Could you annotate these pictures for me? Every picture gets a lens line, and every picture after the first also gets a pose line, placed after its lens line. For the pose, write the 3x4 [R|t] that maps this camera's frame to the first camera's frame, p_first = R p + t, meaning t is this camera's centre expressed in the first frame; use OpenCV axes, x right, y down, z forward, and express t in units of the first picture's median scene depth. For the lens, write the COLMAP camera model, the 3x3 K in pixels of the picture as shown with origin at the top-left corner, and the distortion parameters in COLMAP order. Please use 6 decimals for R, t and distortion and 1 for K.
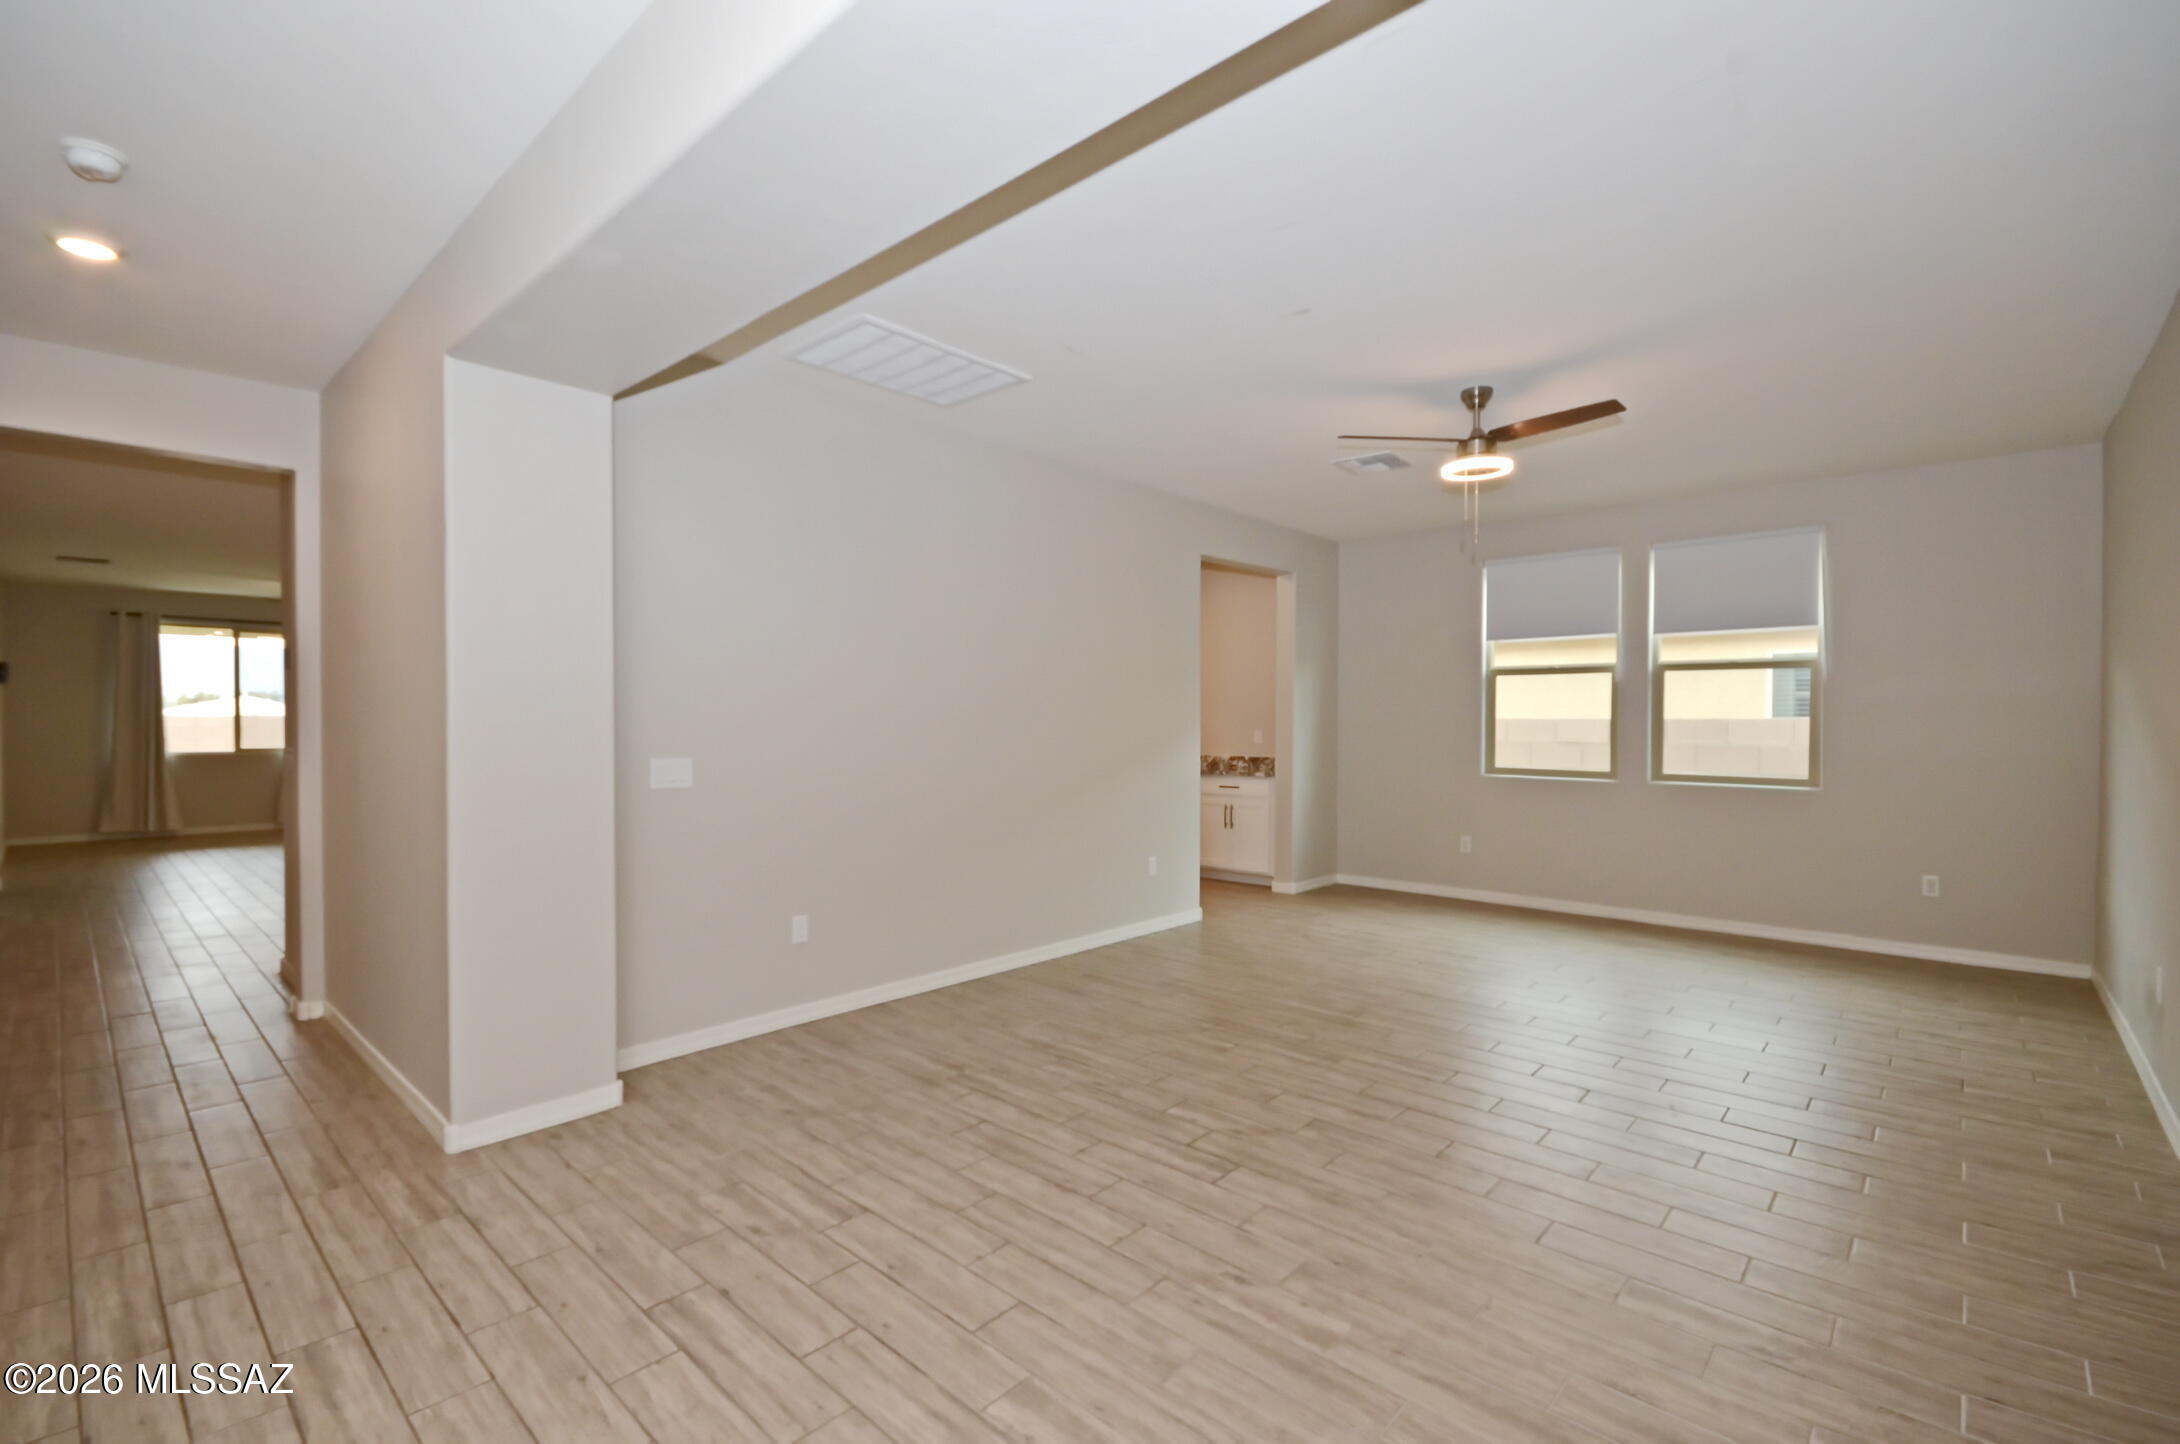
lens RADIAL K [[952.3, 0, 1092.3], [0, 952.3, 723.5], [0, 0, 1]] dist [-0.013848, -0.000305]
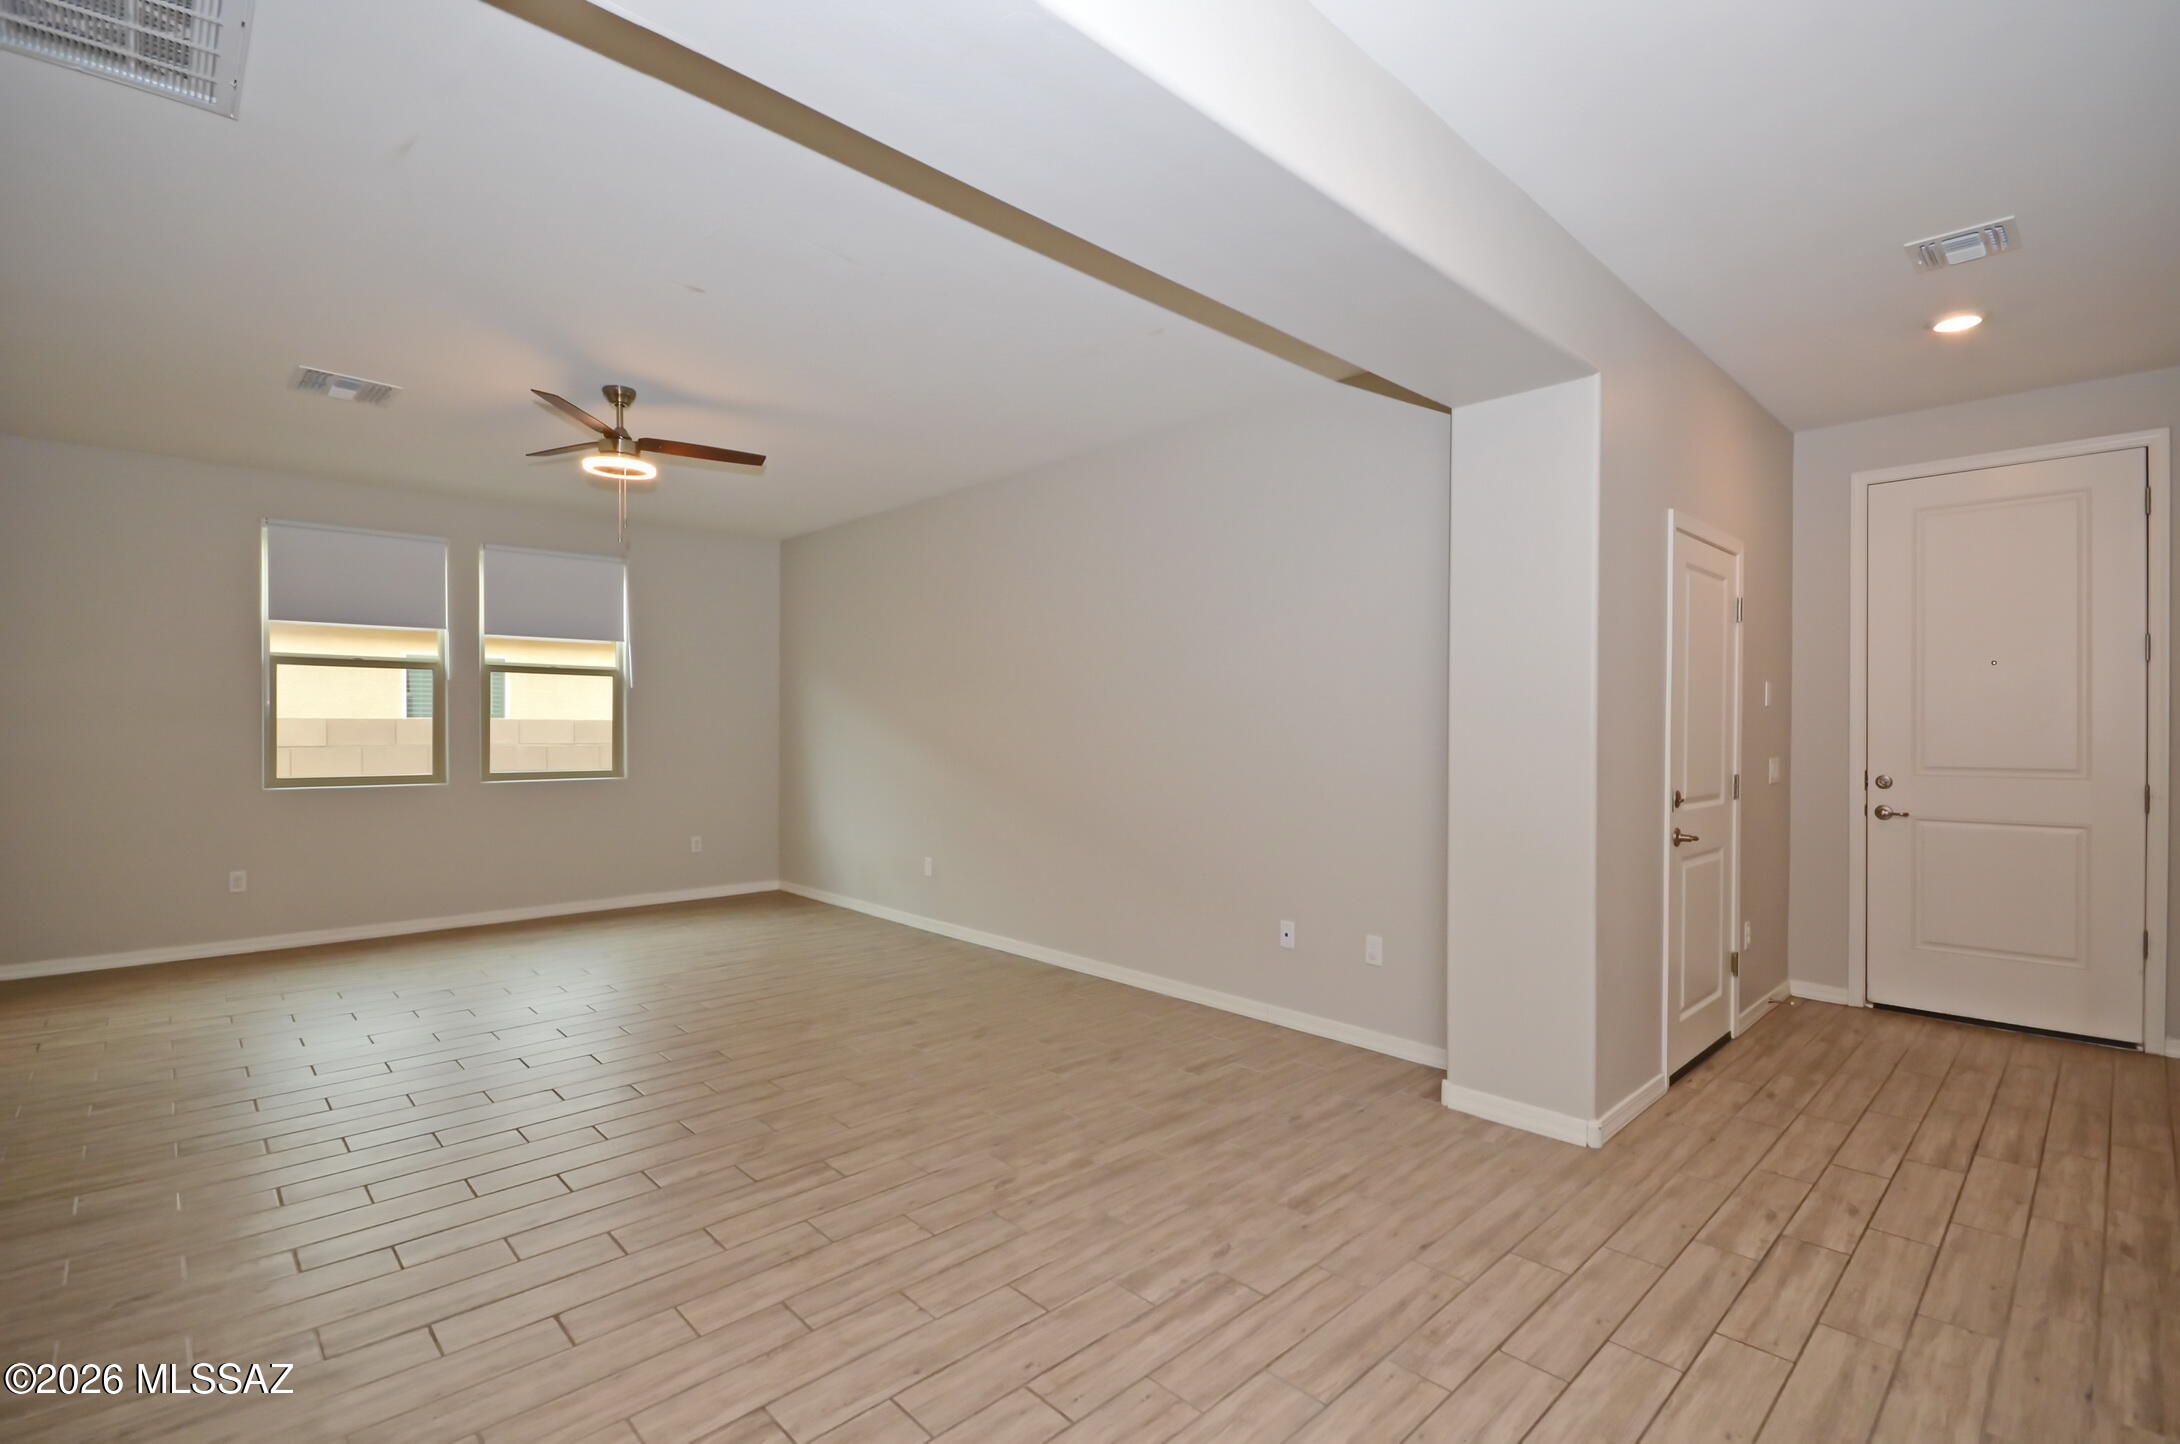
lens RADIAL K [[997.3, 0, 1081.5], [0, 997.3, 740.8], [0, 0, 1]] dist [0.001289, -0.002595]
pose [[0.066464, -0.017431, 0.997637, -0.629113], [-0.000951, 0.999846, 0.017533, -0.001549], [-0.997788, -0.002114, 0.066437, 0.465084]]
